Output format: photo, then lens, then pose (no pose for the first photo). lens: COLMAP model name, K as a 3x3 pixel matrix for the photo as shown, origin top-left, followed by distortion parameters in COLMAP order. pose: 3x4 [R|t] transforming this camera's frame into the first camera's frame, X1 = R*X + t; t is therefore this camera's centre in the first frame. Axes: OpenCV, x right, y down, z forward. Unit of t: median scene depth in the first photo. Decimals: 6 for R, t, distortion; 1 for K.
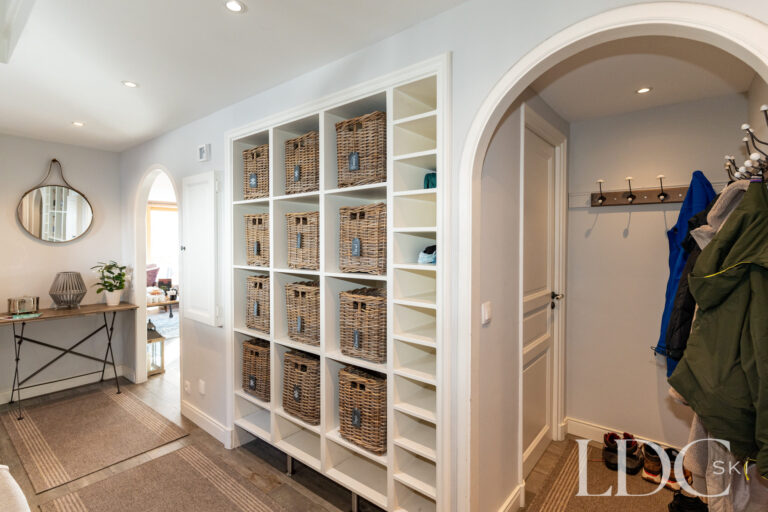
lens RADIAL K [[347.3, 0, 383.2], [0, 347.3, 247.9], [0, 0, 1]] dist [-0.003819, -0.000759]
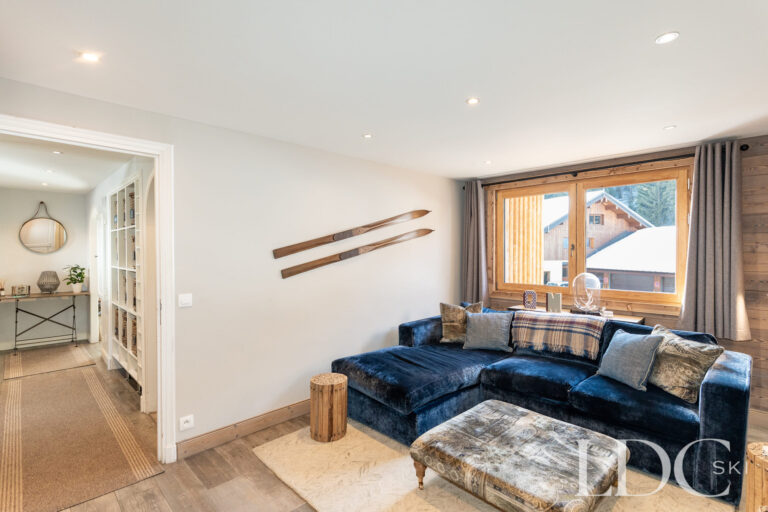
lens RADIAL K [[358.3, 0, 384.9], [0, 358.3, 256.5], [0, 0, 1]] dist [0.002526, 0.000483]
pose [[0.991293, -0.000867, -0.131674, 0.869808], [0.000527, 0.999996, -0.002615, 0.006236], [0.131676, 0.002523, 0.991290, -0.460527]]
